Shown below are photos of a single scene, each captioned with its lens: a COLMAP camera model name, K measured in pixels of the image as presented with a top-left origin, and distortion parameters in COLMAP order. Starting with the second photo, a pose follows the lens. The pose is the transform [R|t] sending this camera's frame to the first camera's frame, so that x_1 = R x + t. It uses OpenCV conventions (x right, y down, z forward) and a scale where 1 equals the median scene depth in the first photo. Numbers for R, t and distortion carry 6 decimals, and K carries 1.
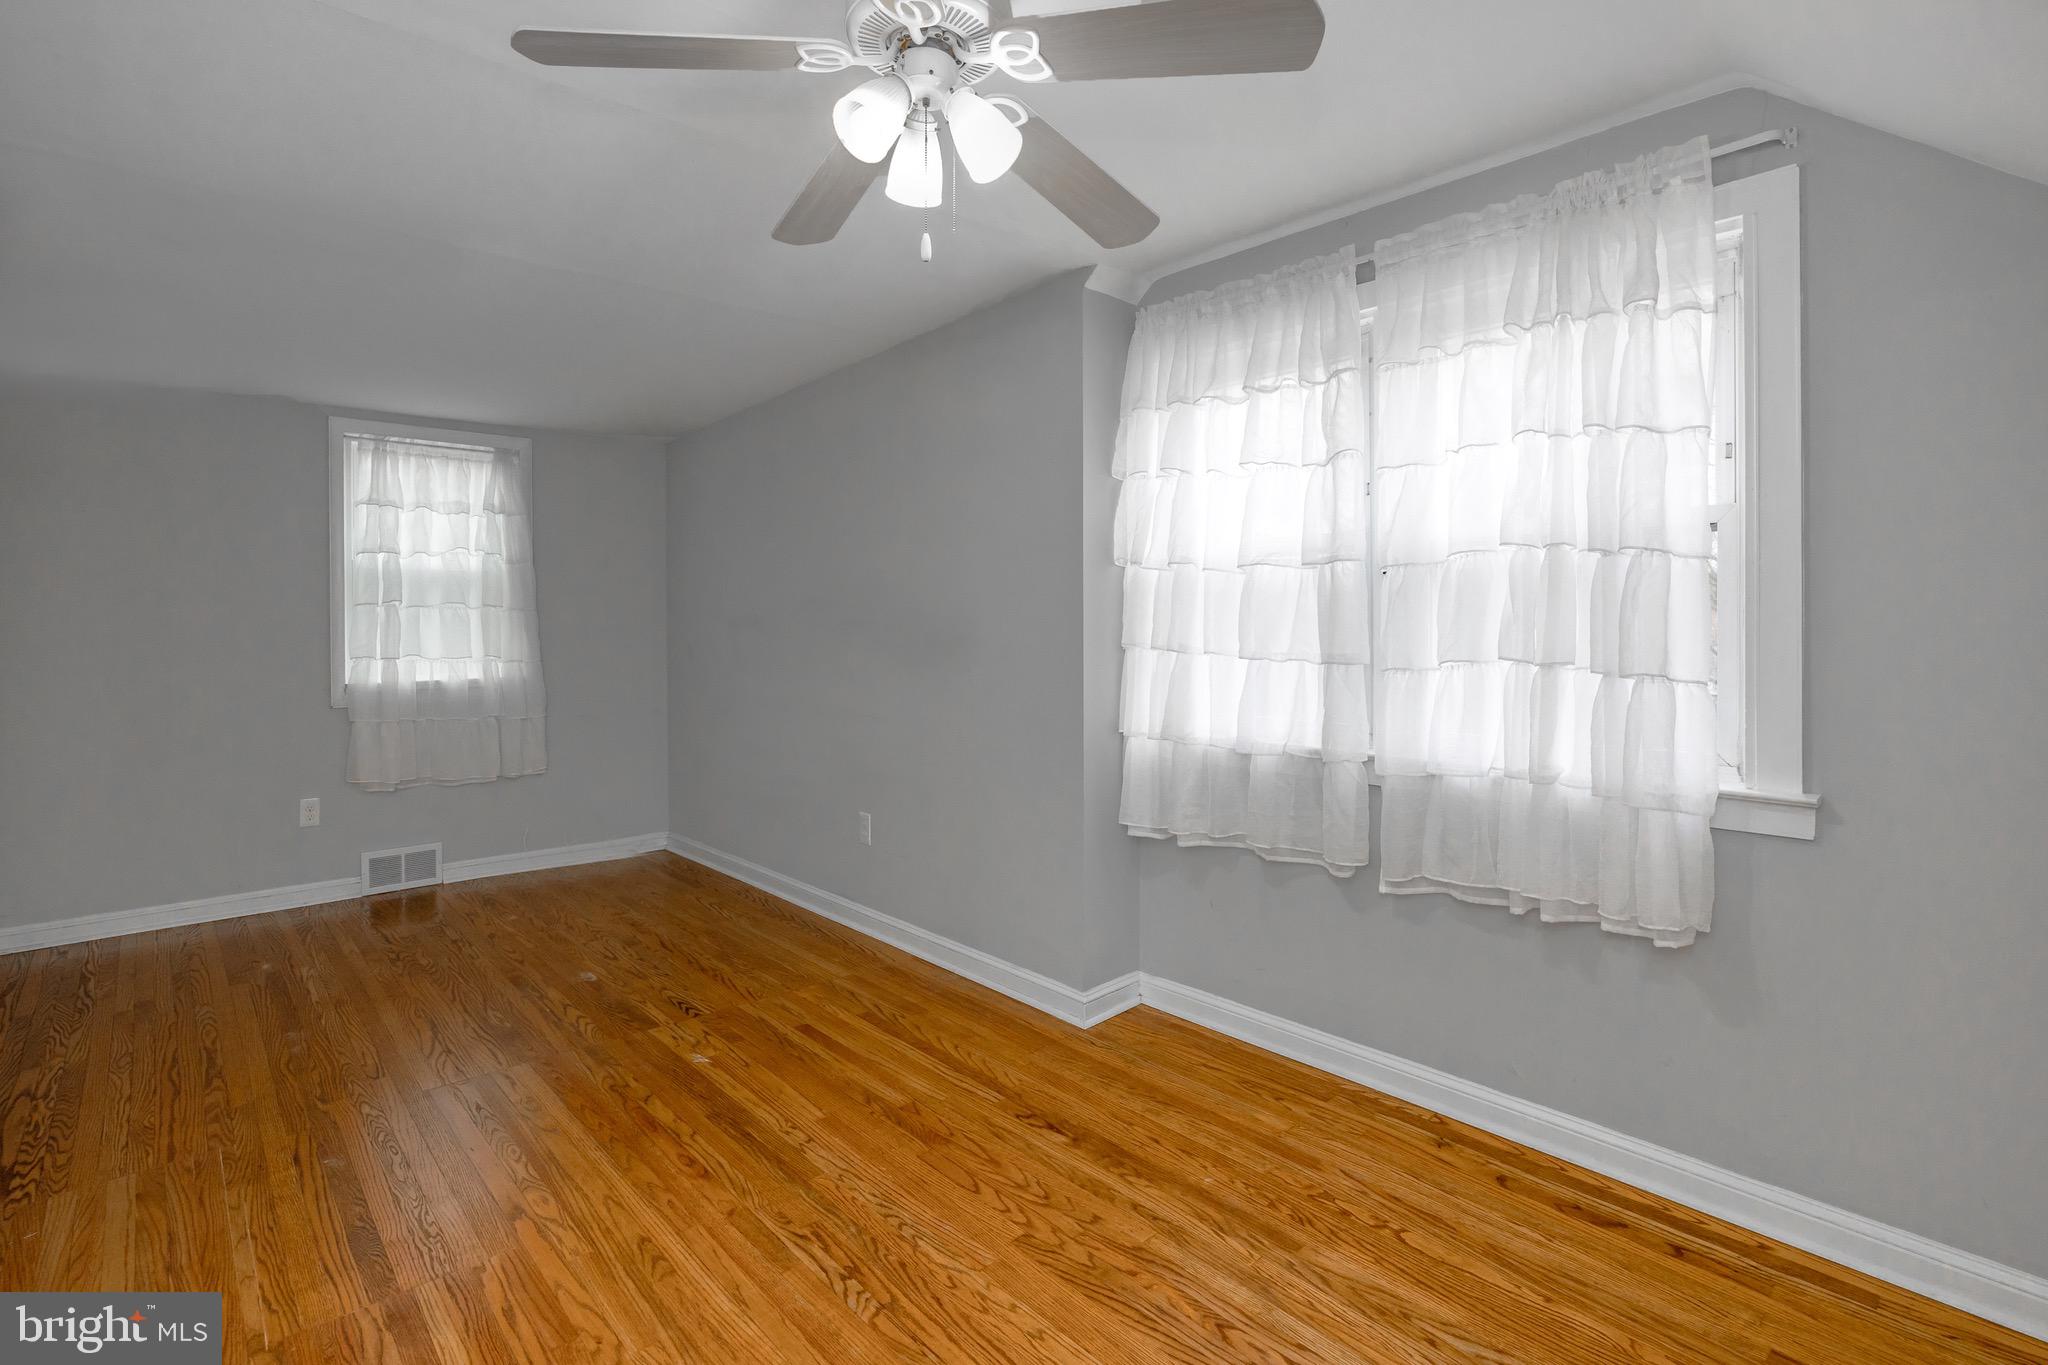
lens RADIAL K [[1013.7, 0, 982.6], [0, 1013.7, 620.0], [0, 0, 1]] dist [-0.014478, 0.000618]
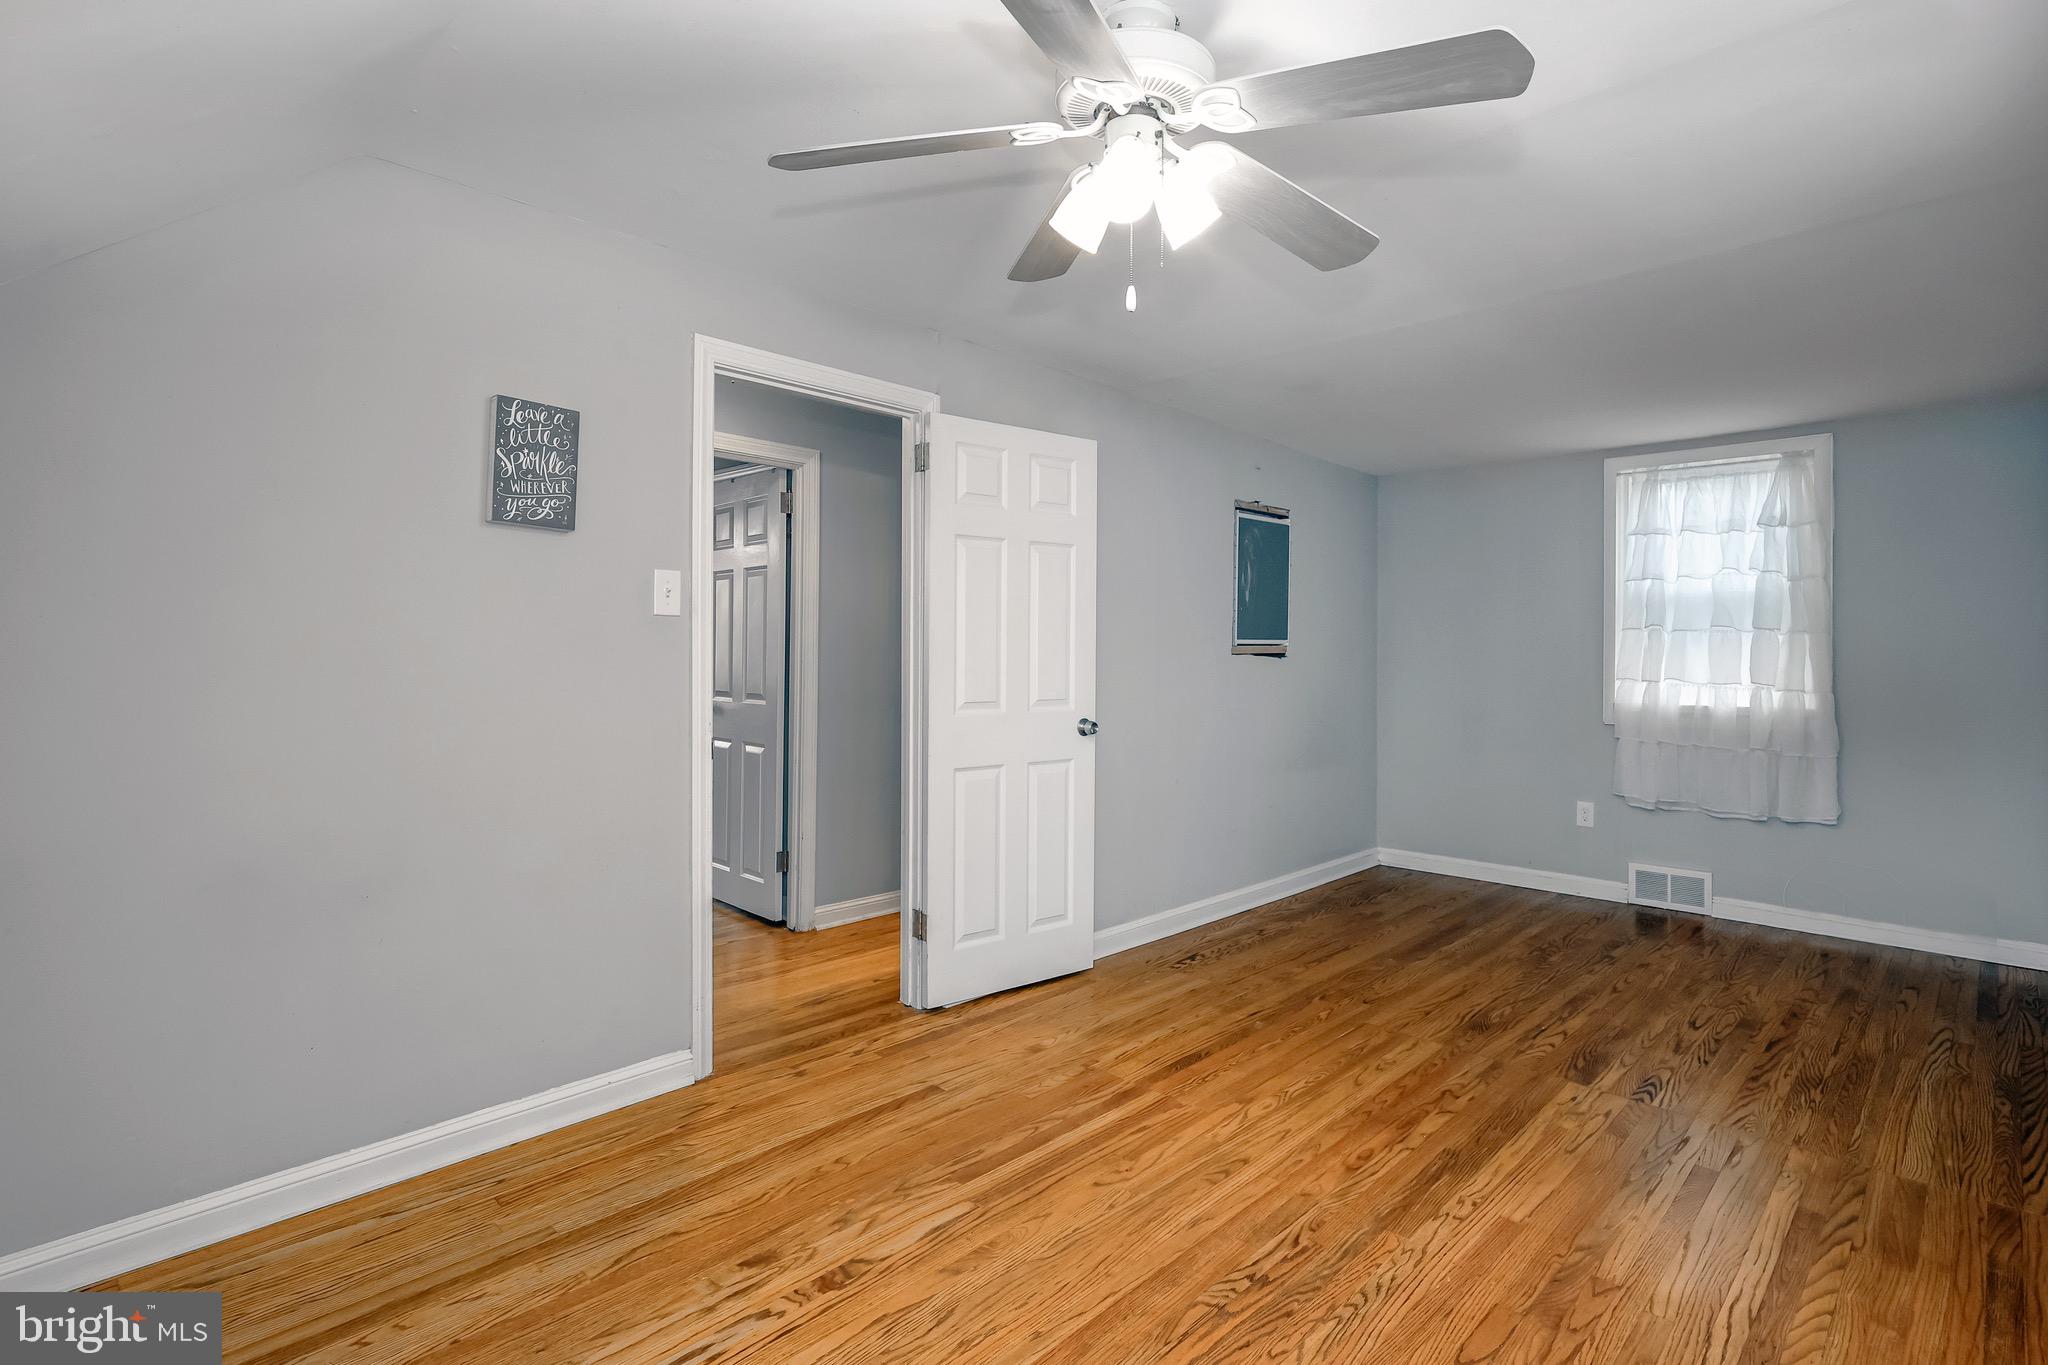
lens RADIAL K [[949.0, 0, 1030.0], [0, 949.0, 651.1], [0, 0, 1]] dist [0.003973, -0.000006]
pose [[0.084063, 0.007110, -0.996435, 0.572482], [-0.000714, 0.999975, 0.007075, 0.001181], [0.996460, 0.000117, 0.084066, 0.486222]]
